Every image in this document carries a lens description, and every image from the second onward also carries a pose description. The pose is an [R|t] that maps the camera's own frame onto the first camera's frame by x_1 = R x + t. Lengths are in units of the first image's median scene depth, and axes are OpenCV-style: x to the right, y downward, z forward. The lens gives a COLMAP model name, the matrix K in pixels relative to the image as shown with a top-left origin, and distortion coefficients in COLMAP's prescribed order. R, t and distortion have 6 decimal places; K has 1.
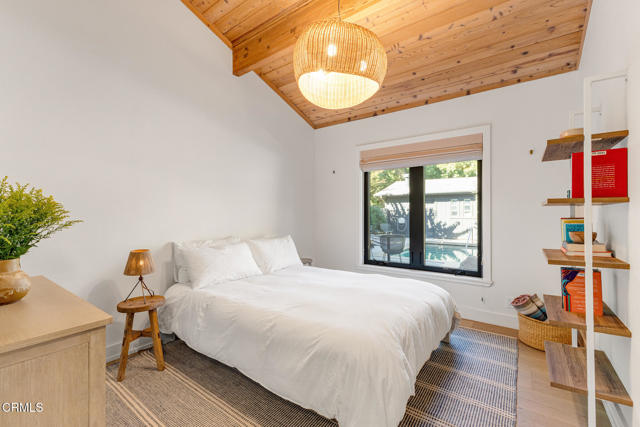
lens RADIAL K [[291.4, 0, 322.1], [0, 291.4, 212.9], [0, 0, 1]] dist [-0.002557, -0.000558]
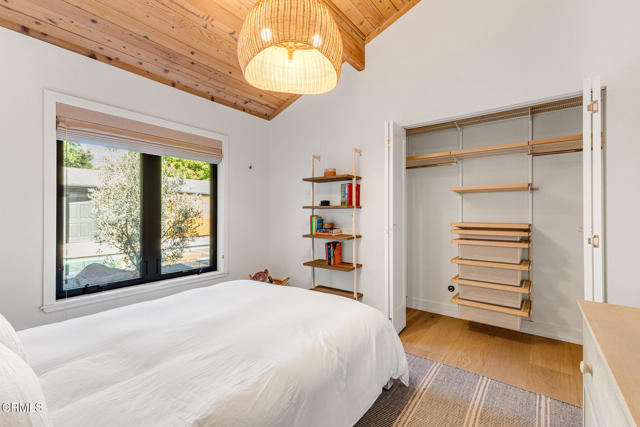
lens RADIAL K [[291.4, 0, 322.1], [0, 291.4, 212.9], [0, 0, 1]] dist [-0.002557, -0.000558]
pose [[-0.034706, 0.005040, 0.999385, -0.570703], [-0.005799, 0.999969, -0.005244, 0.006611], [-0.999381, -0.005978, -0.034676, 0.634560]]
